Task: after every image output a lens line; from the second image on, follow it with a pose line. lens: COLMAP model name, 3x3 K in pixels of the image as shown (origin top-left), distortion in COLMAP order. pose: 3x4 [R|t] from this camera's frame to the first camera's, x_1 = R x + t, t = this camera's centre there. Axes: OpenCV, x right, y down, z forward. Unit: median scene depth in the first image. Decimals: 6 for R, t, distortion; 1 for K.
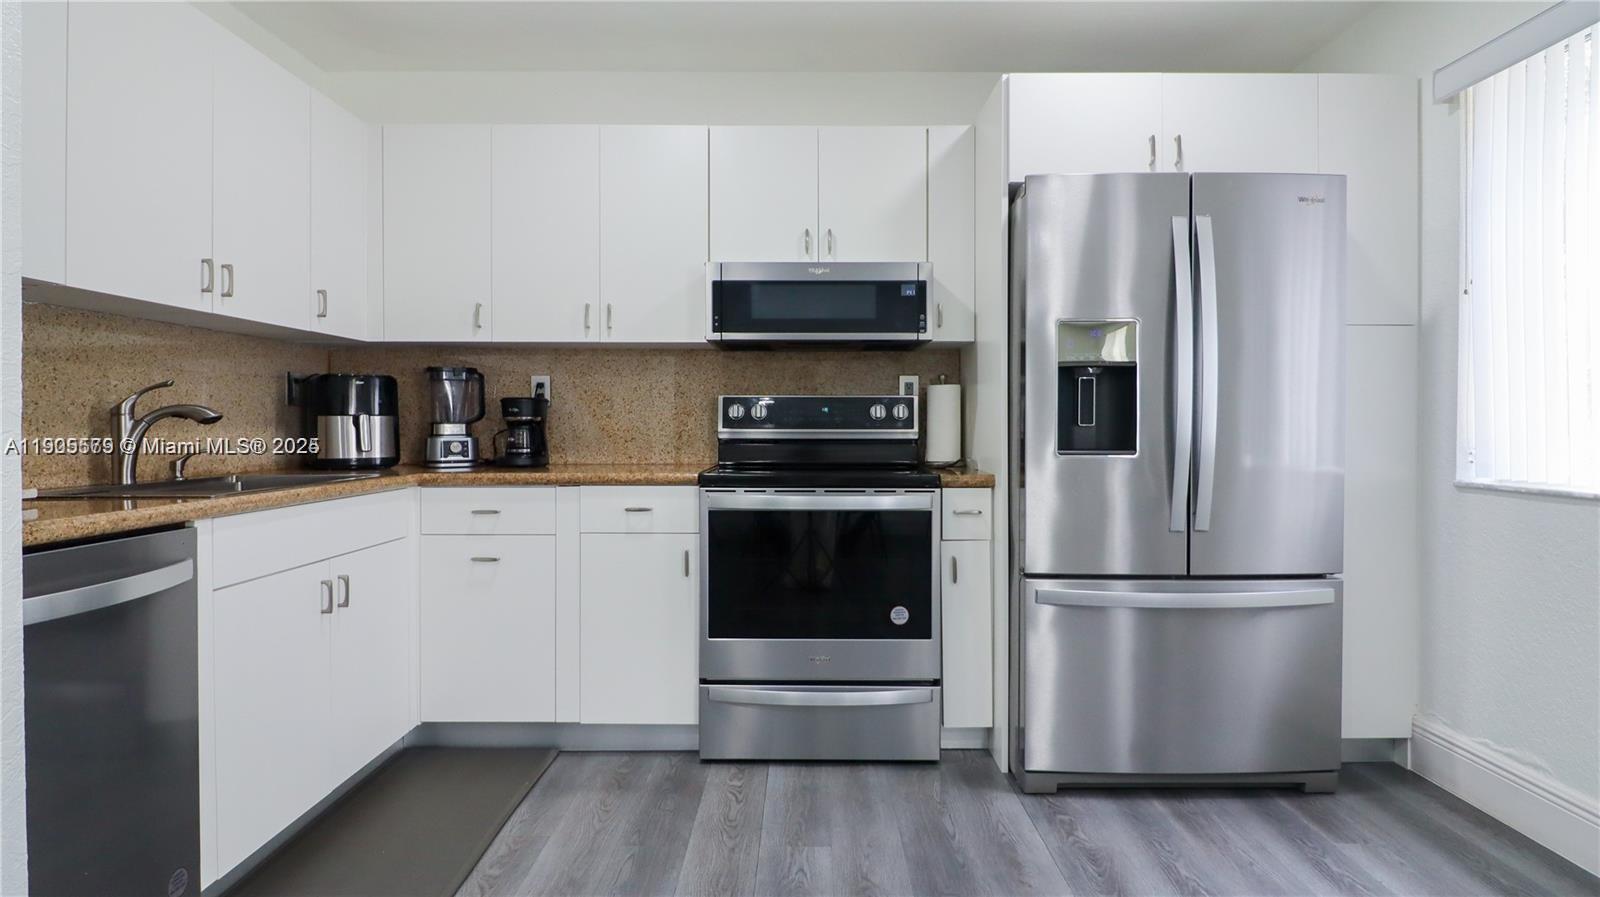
lens RADIAL K [[910.5, 0, 804.4], [0, 910.5, 439.7], [0, 0, 1]] dist [0.000216, -0.000738]
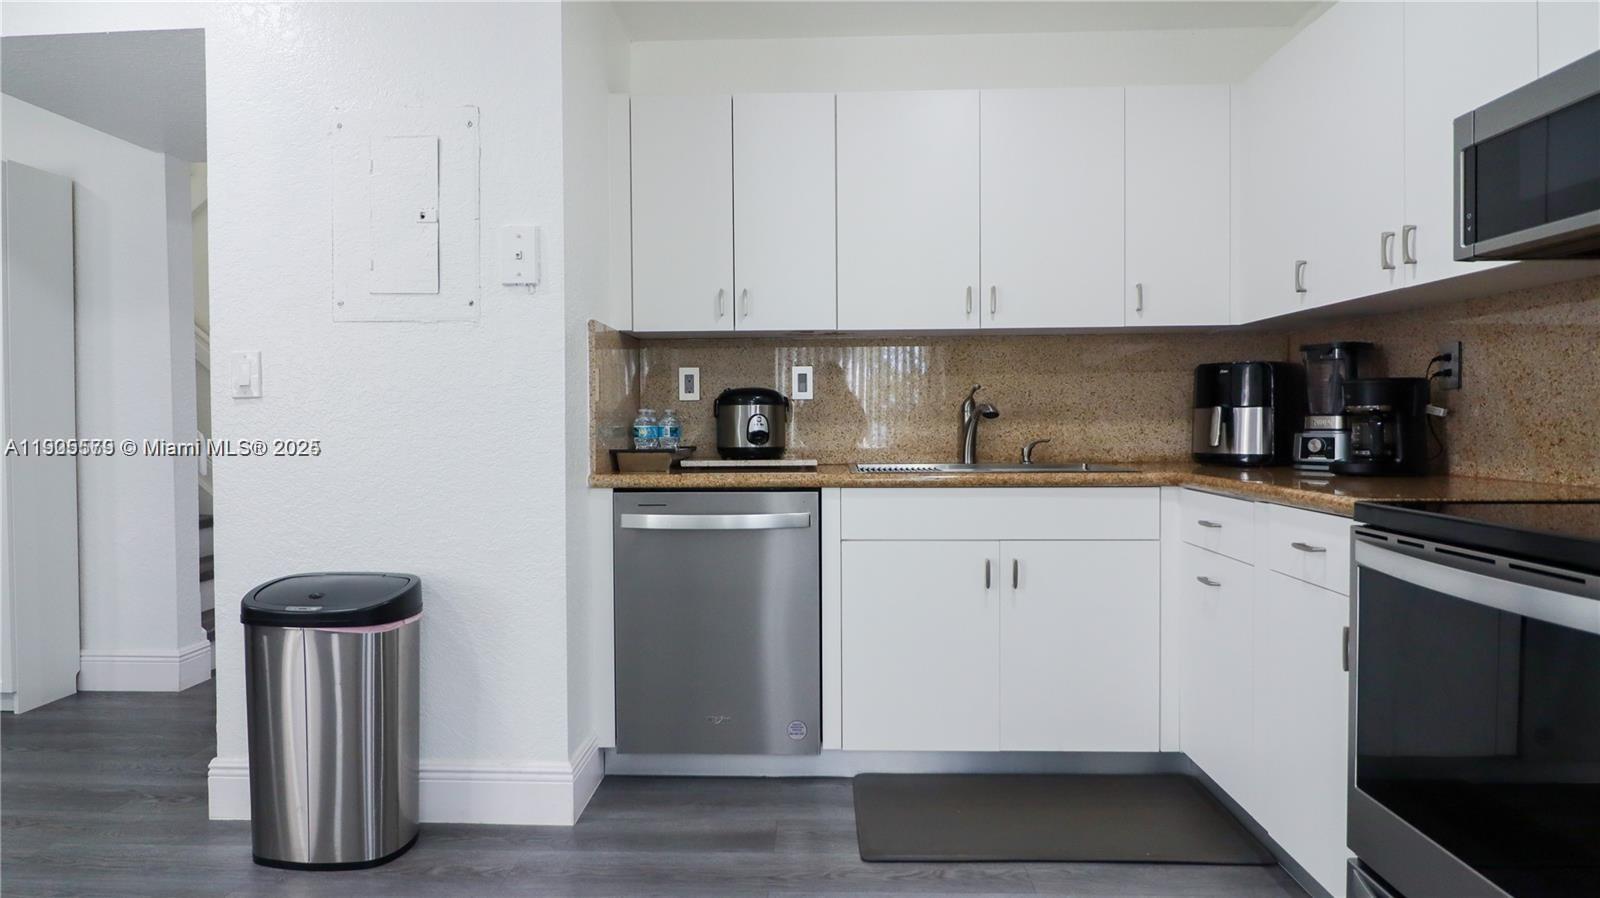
lens RADIAL K [[893.1, 0, 793.9], [0, 893.1, 439.2], [0, 0, 1]] dist [-0.000206, -0.001029]
pose [[-0.048118, 0.022432, -0.998590, 0.446026], [-0.010287, 0.999684, 0.022953, -0.011111], [0.998789, 0.011377, -0.047872, 0.630968]]
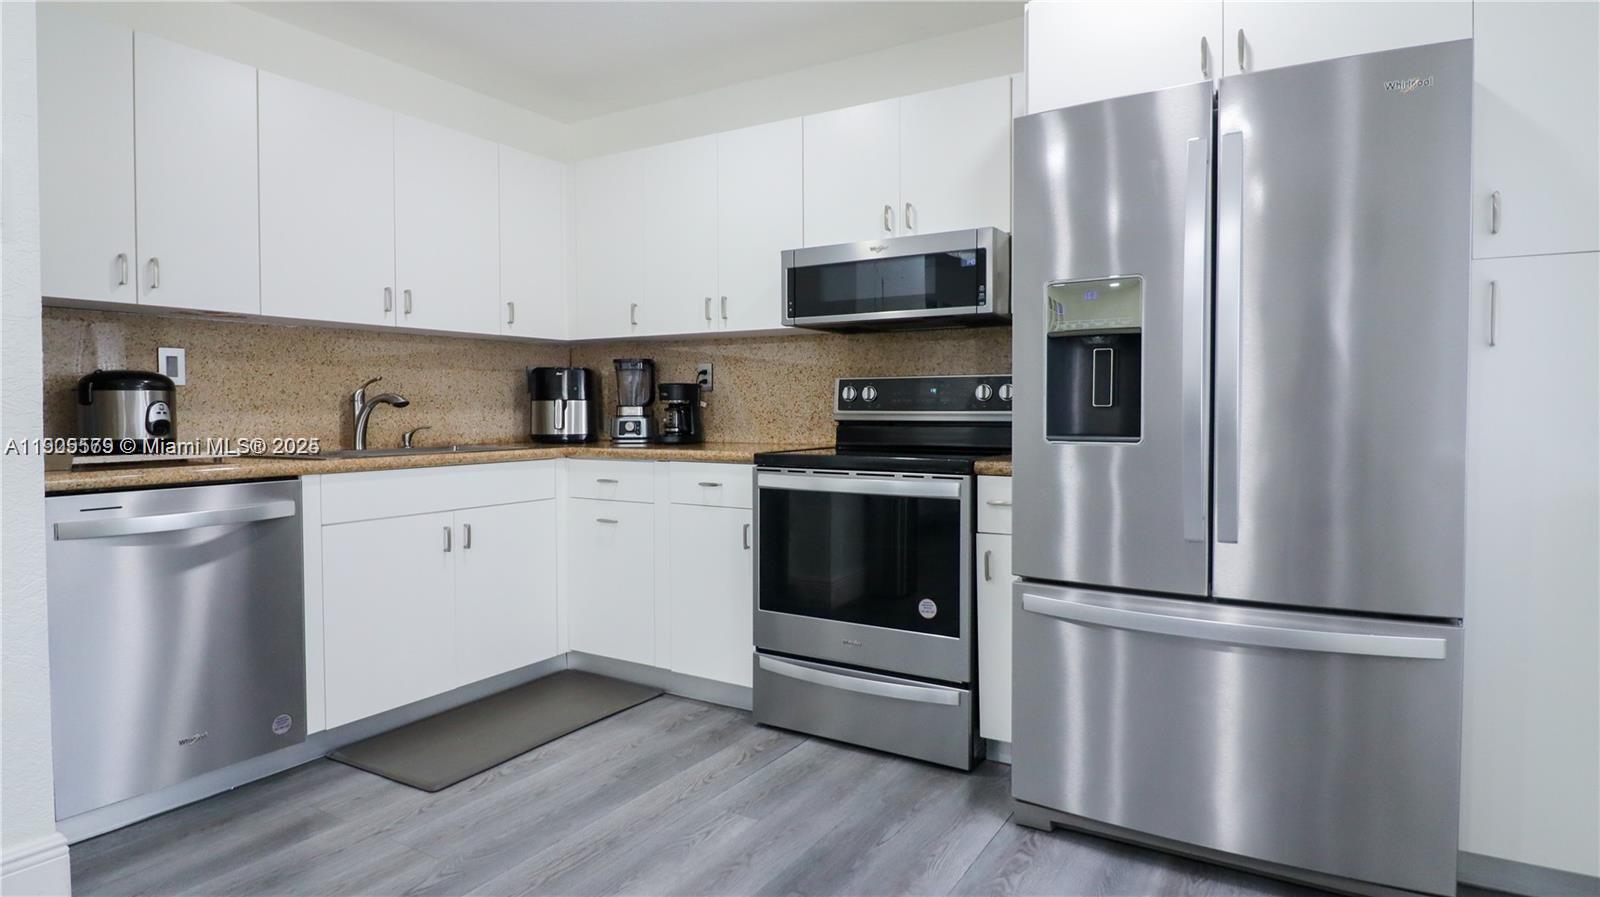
lens RADIAL K [[893.1, 0, 793.9], [0, 893.1, 438.7], [0, 0, 1]] dist [-0.000206, -0.001029]
pose [[0.848088, 0.015828, -0.529618, 0.446957], [-0.005931, 0.999775, 0.020381, -0.000748], [0.529821, -0.014144, 0.847991, 0.136740]]
